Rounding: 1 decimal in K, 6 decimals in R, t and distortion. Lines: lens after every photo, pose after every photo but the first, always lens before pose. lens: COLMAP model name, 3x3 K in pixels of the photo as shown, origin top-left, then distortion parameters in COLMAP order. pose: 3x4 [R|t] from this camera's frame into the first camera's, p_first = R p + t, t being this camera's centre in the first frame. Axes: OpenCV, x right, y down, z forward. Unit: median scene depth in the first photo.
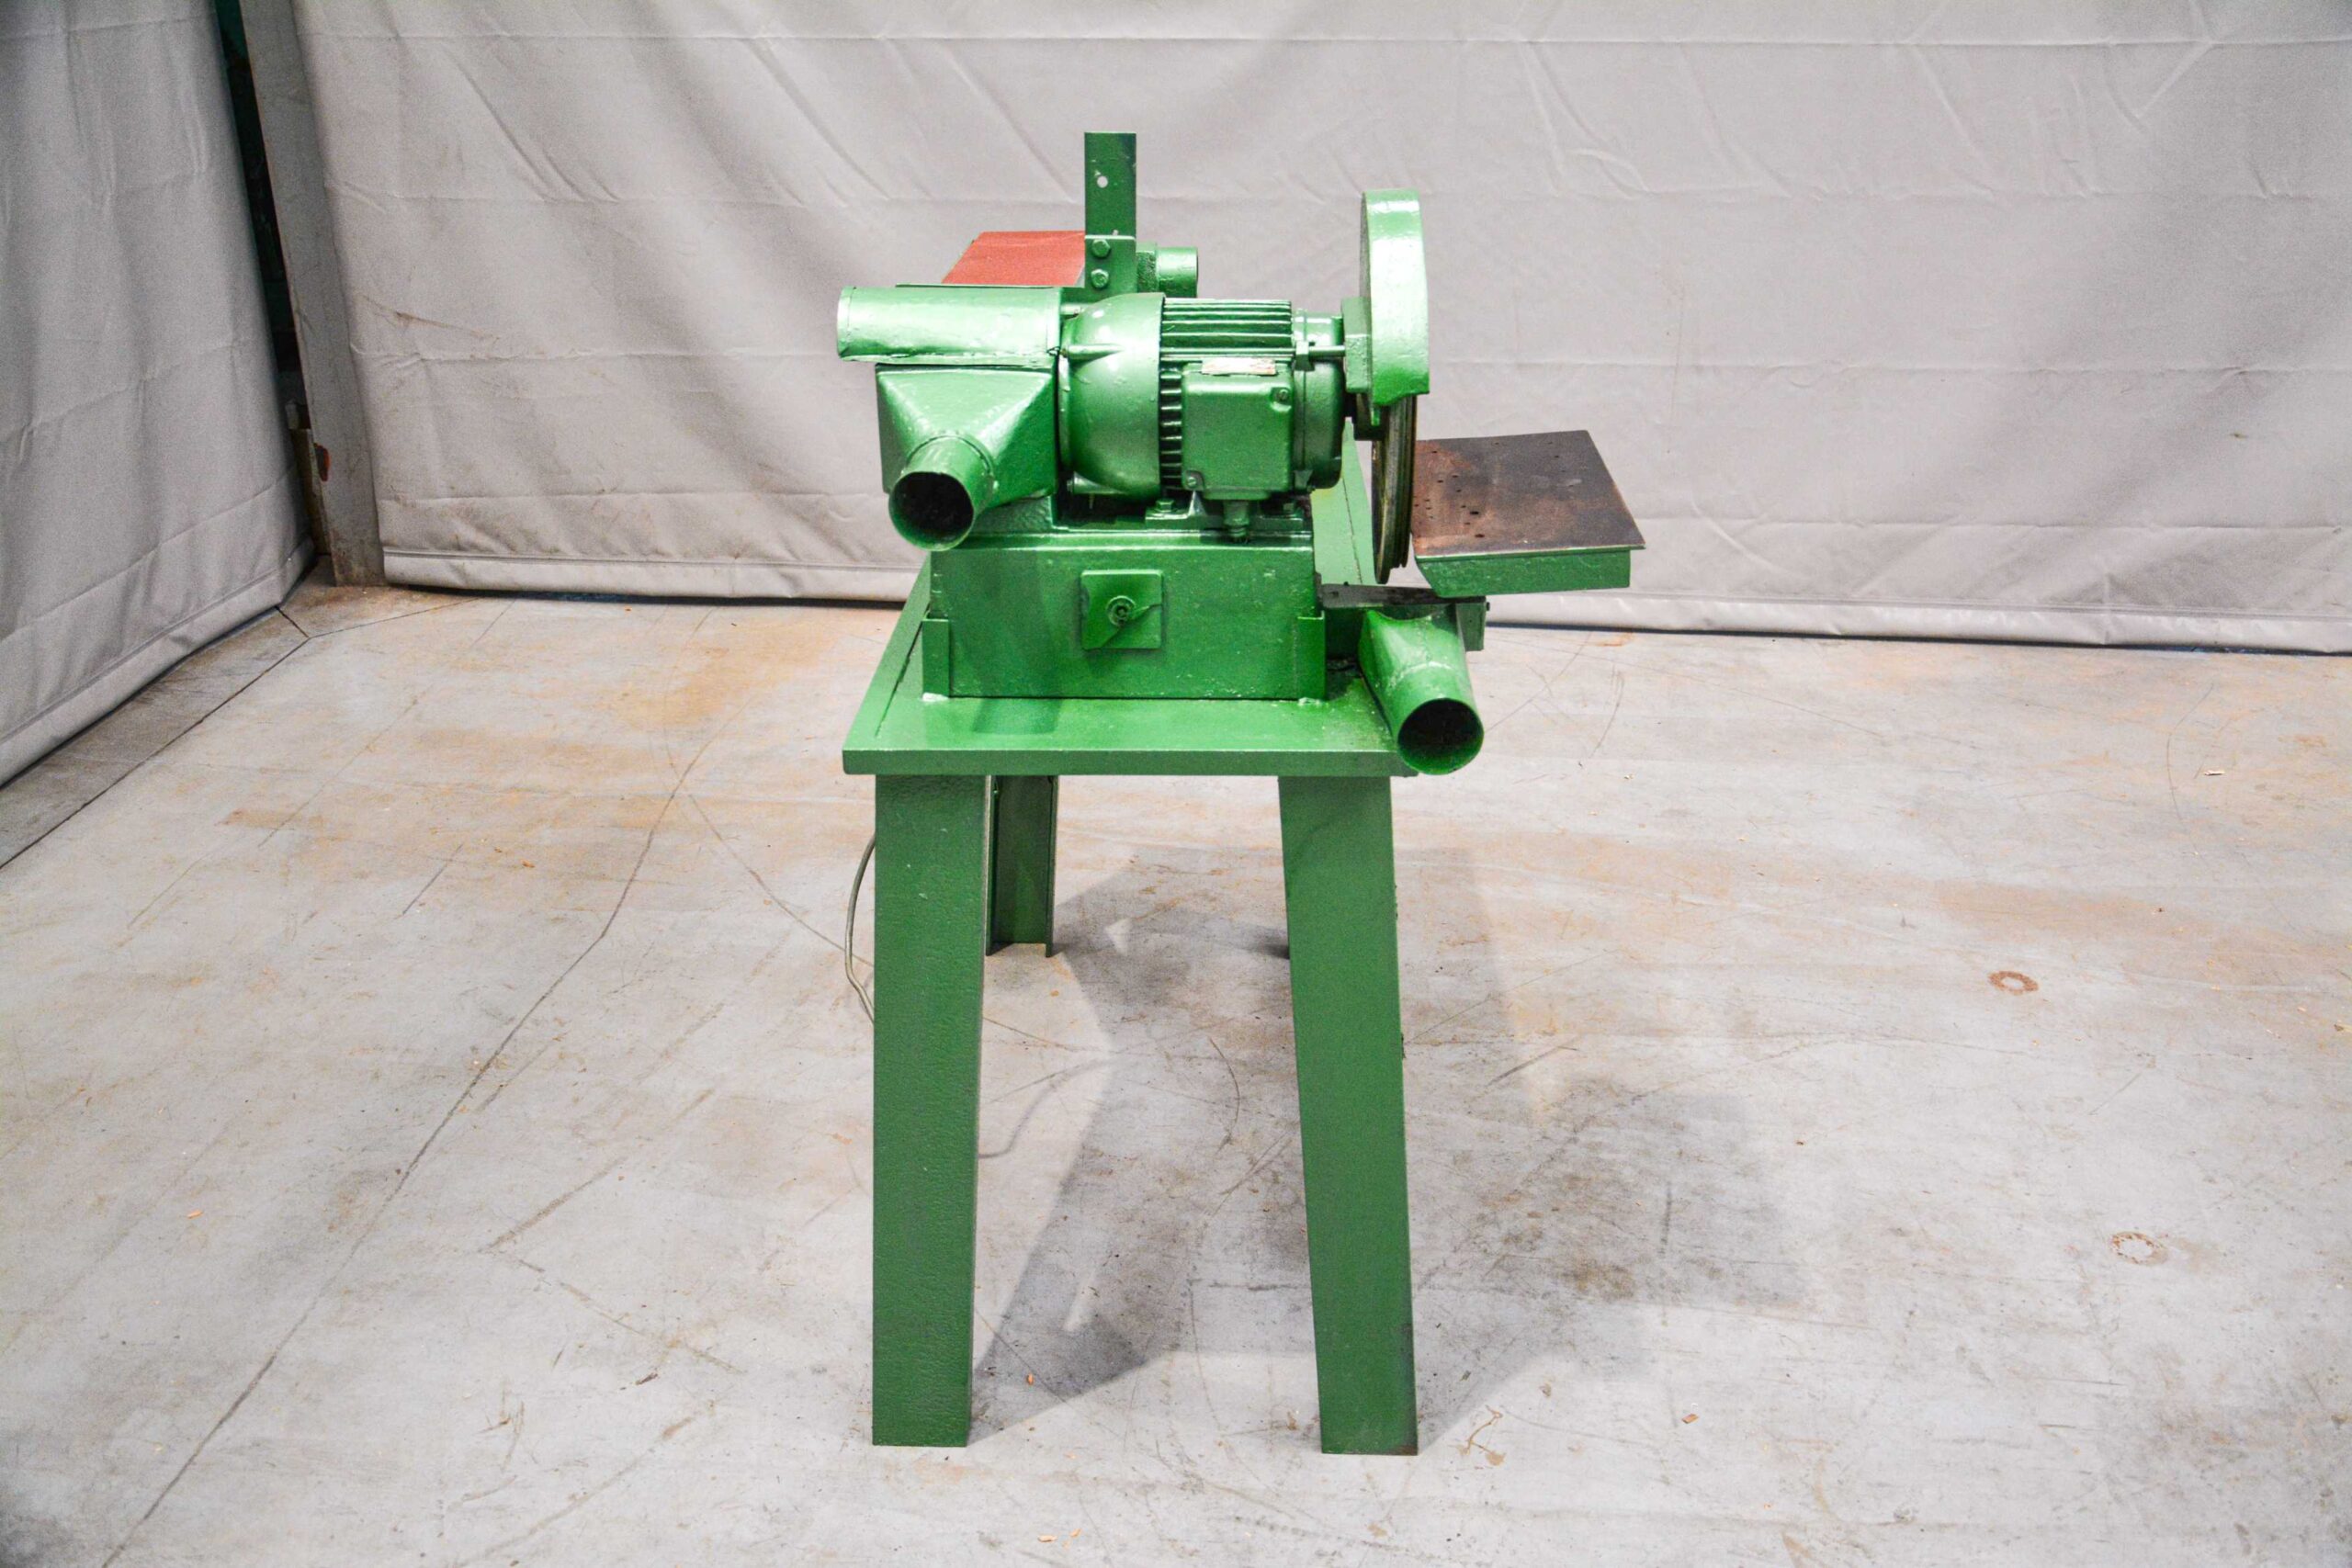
lens RADIAL K [[2131.8, 0, 1176.0], [0, 2131.8, 784.0], [0, 0, 1]] dist [-0.052326, 0.010410]
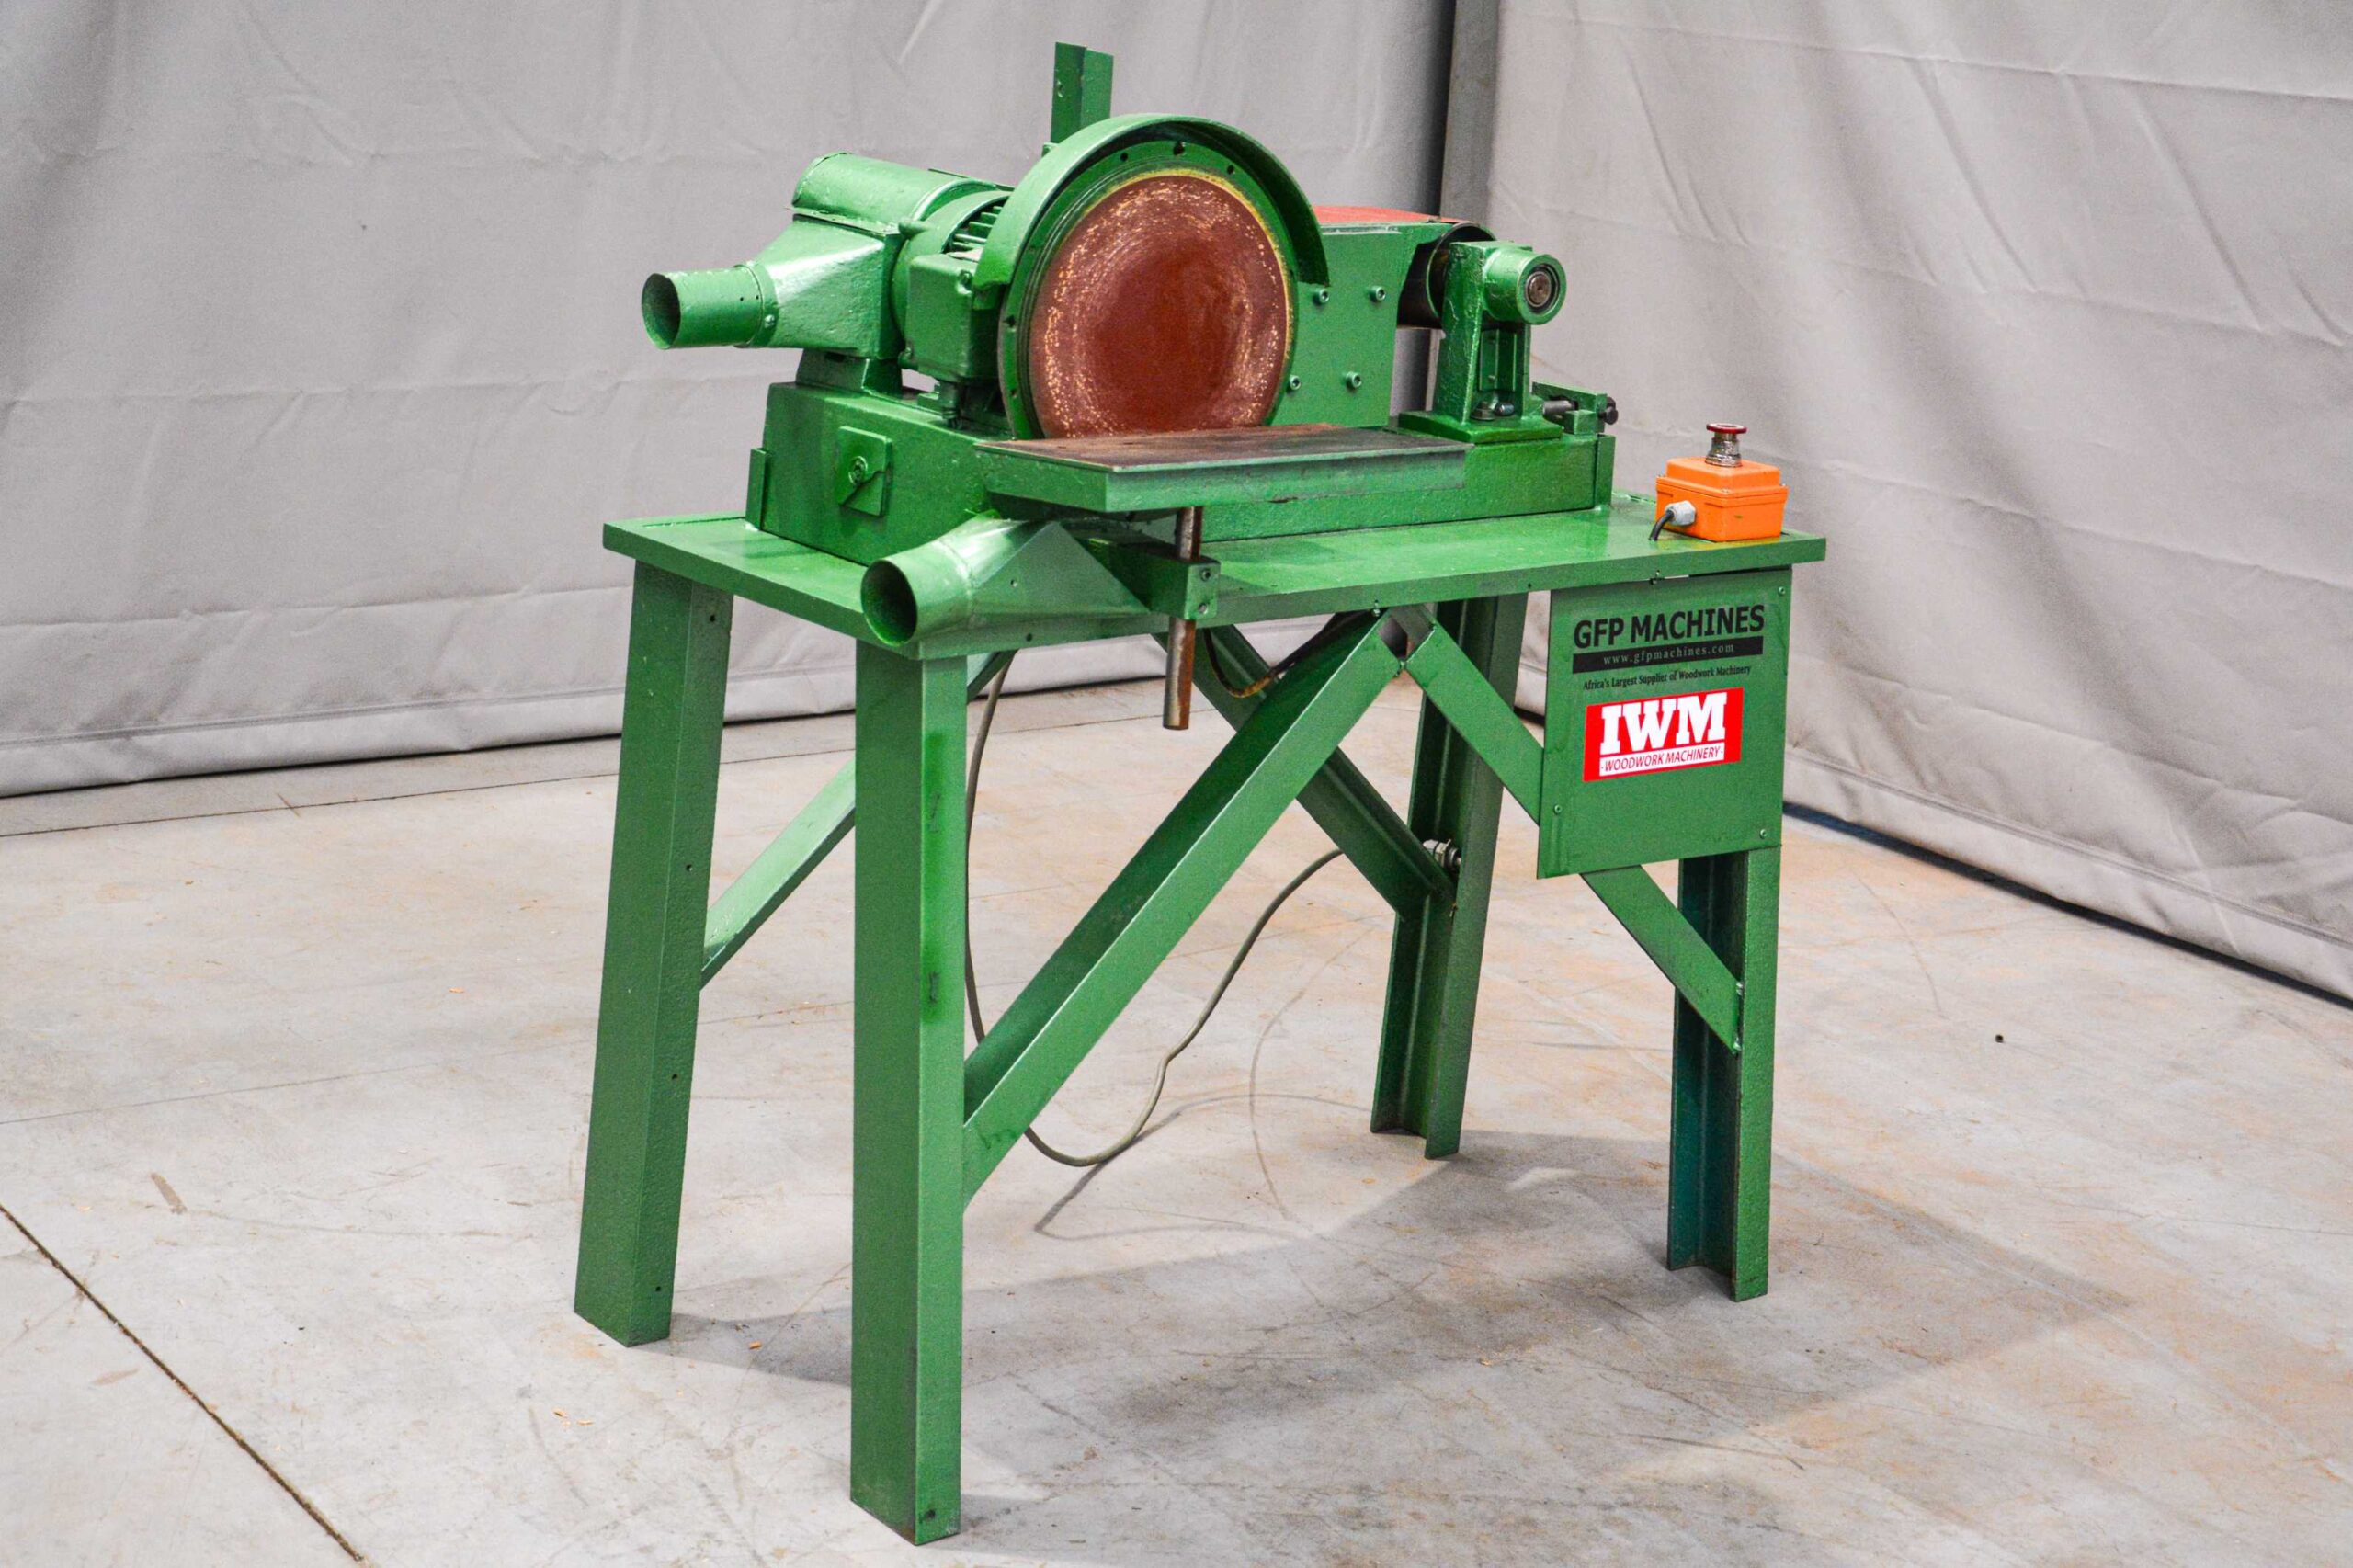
lens RADIAL K [[3792.8, 0, 1174.3], [0, 3792.8, 477.0], [0, 0, 1]] dist [0.291887, 0.029611]
pose [[0.667115, 0.171073, -0.725046, 0.979699], [-0.357095, 0.927604, -0.109697, 0.043406], [0.653790, 0.332091, 0.679908, -0.075592]]
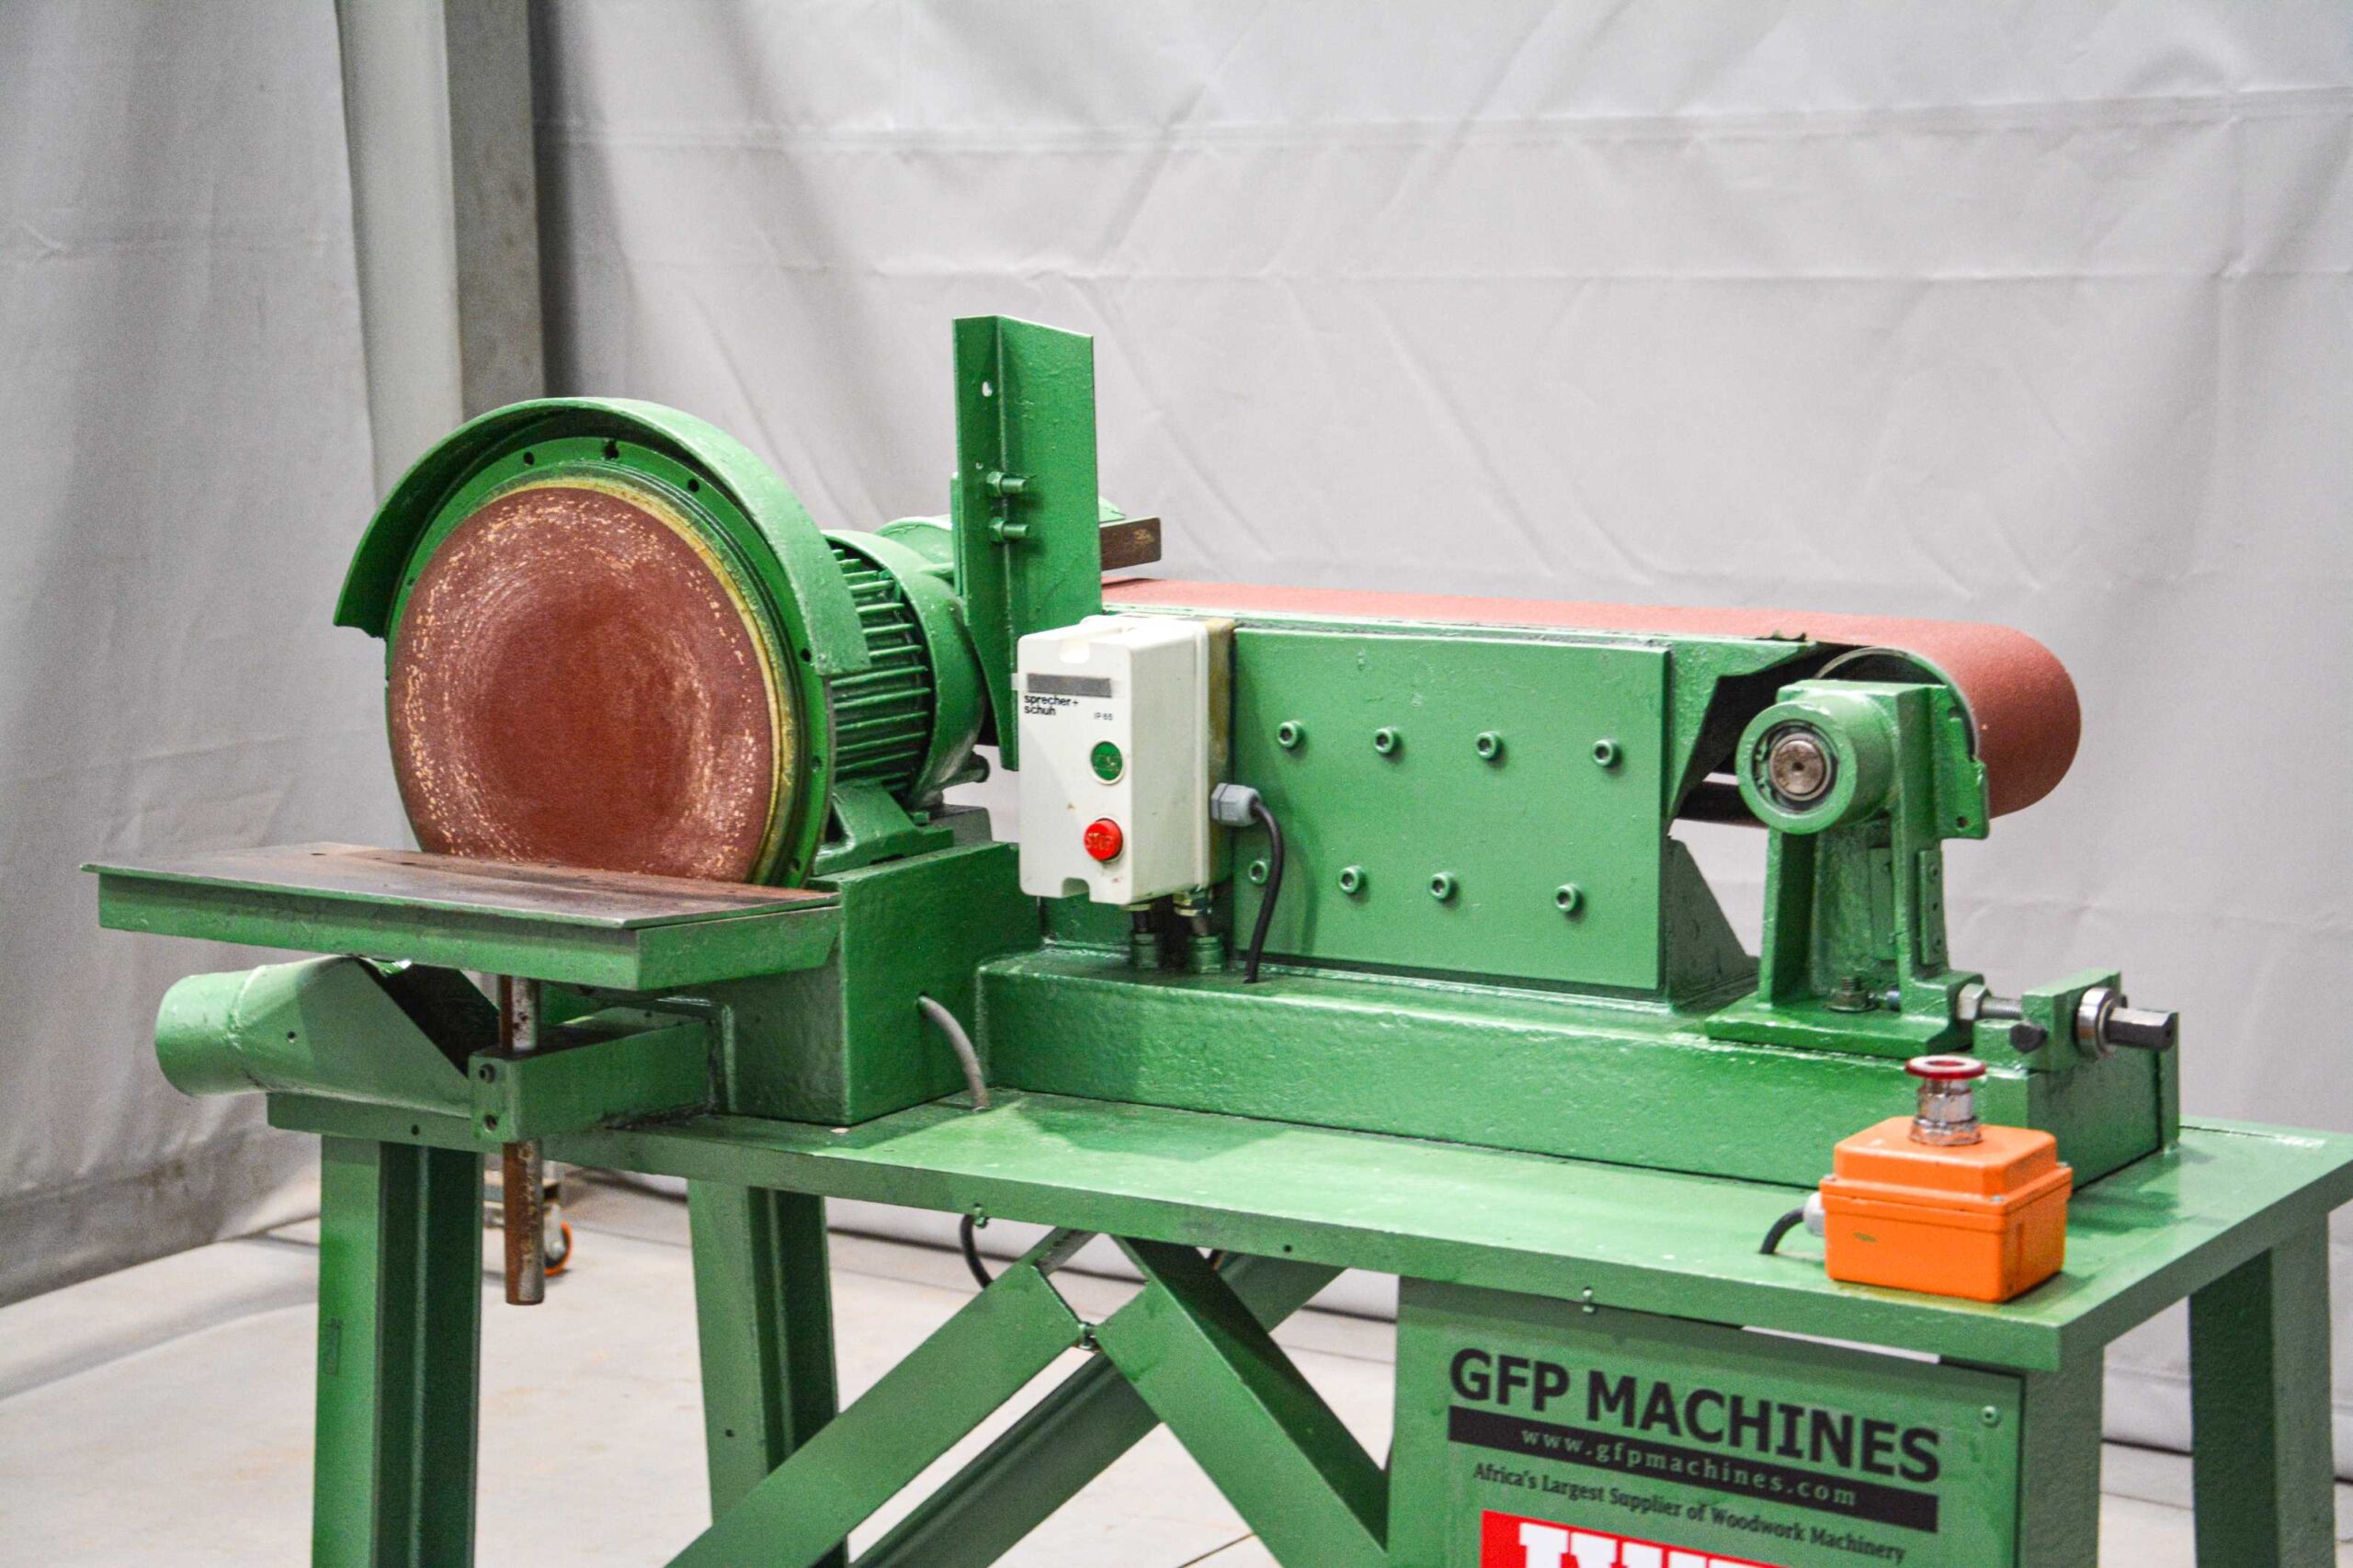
lens RADIAL K [[4857.7, 0, 1183.3], [0, 4857.7, 908.3], [0, 0, 1]] dist [0.398825, 0.190009]
pose [[-0.530014, 0.145400, -0.835431, 0.912832], [-0.321957, 0.876917, 0.356876, -0.522853], [0.784493, 0.458123, -0.417966, 1.312320]]
